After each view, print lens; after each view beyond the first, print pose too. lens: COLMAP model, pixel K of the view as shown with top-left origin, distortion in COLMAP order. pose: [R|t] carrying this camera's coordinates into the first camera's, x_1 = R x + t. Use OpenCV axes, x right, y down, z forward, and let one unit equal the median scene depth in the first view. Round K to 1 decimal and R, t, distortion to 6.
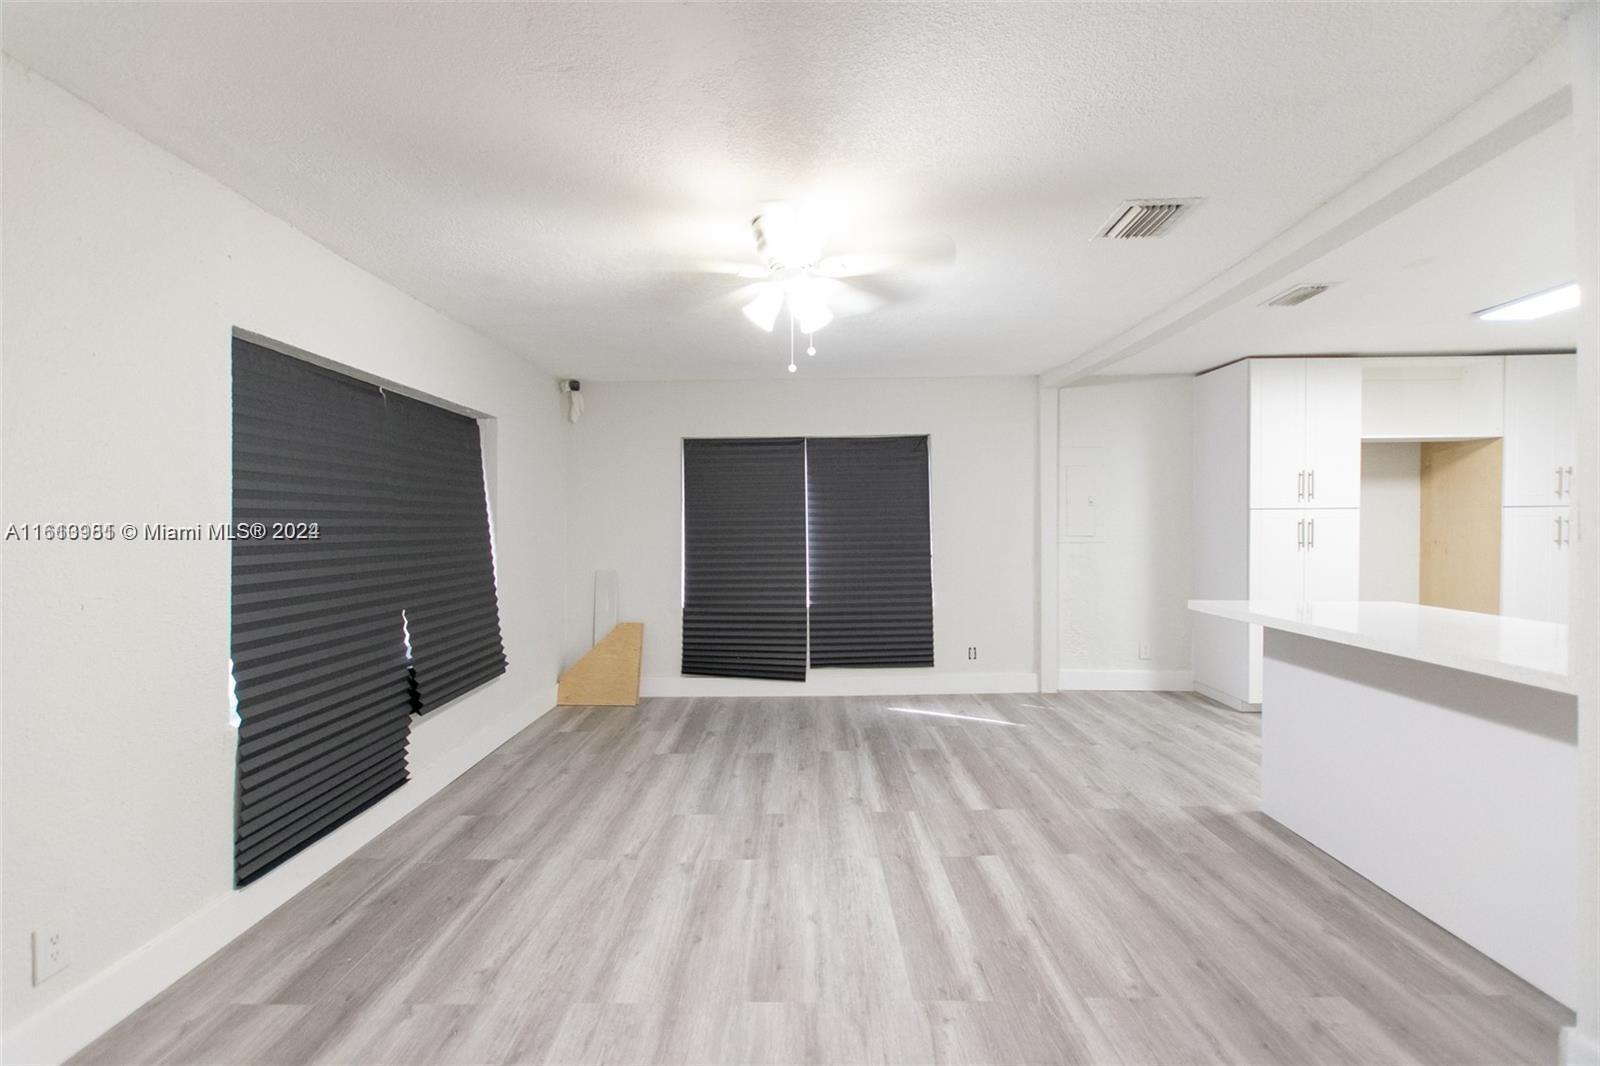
lens RADIAL K [[701.9, 0, 779.7], [0, 701.9, 530.7], [0, 0, 1]] dist [-0.014095, 0.000089]
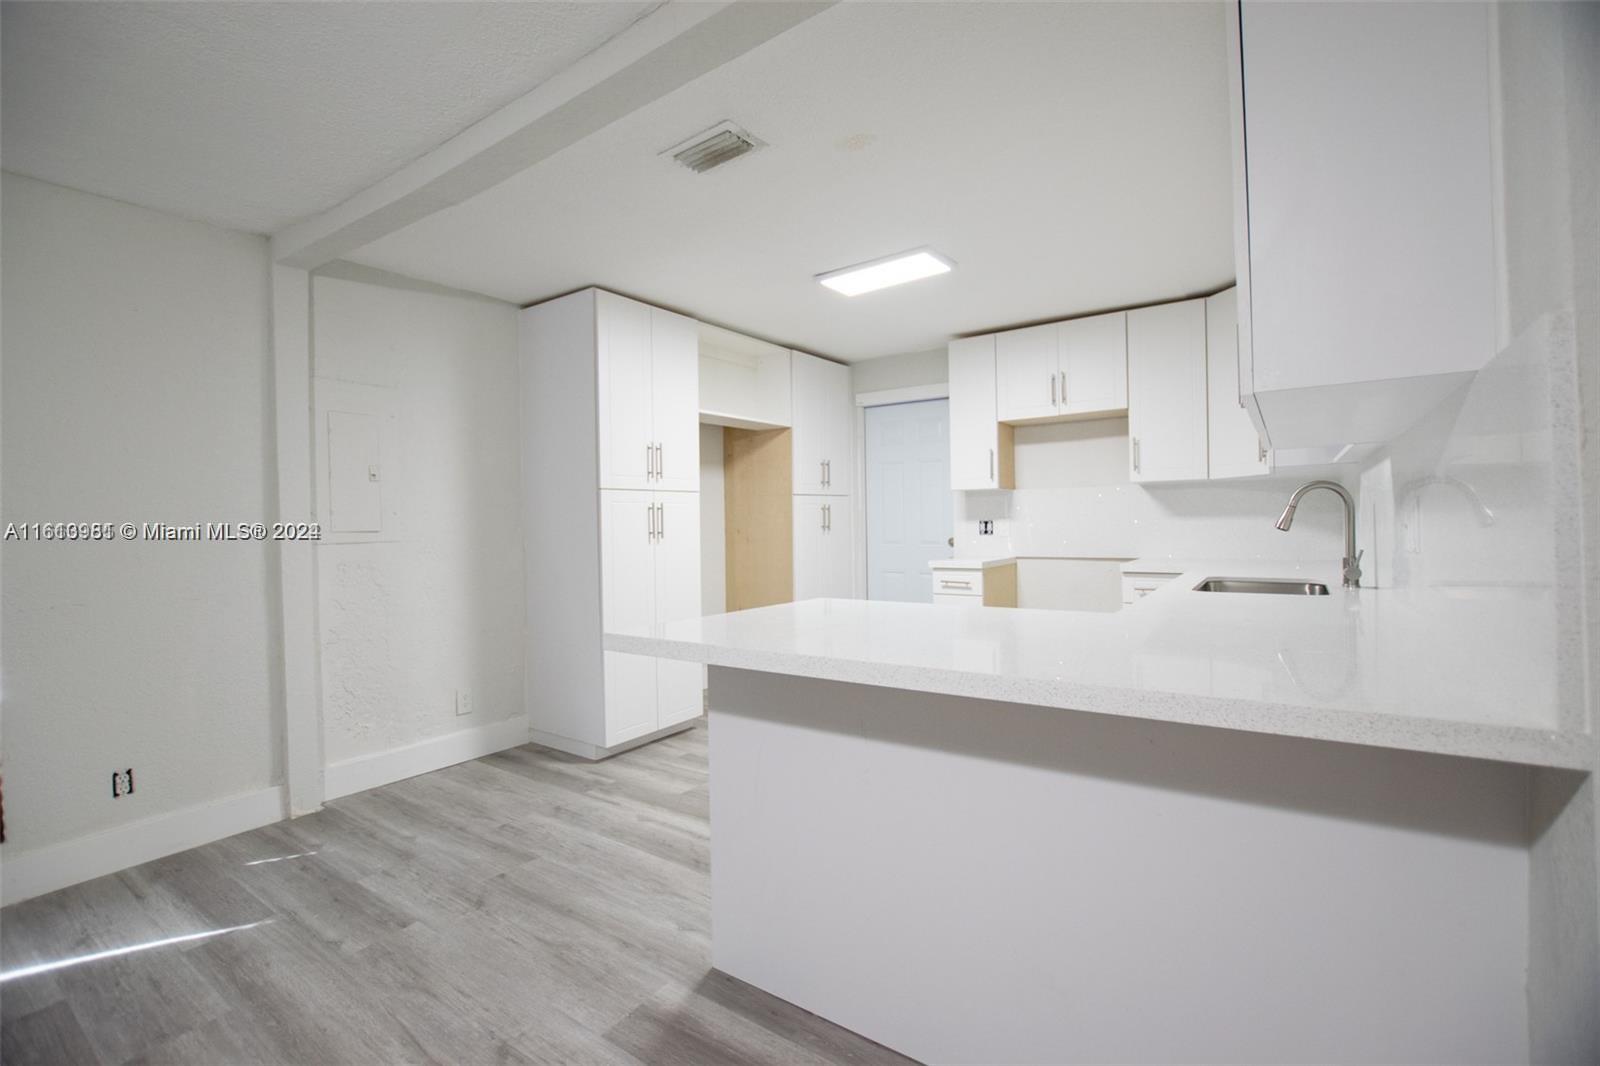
lens RADIAL K [[701.9, 0, 779.7], [0, 701.9, 530.7], [0, 0, 1]] dist [-0.014095, 0.000089]
pose [[0.563927, -0.014990, 0.825689, 0.162653], [0.027574, 0.999620, -0.000684, 0.019764], [-0.825364, 0.023153, 0.564126, 0.420244]]
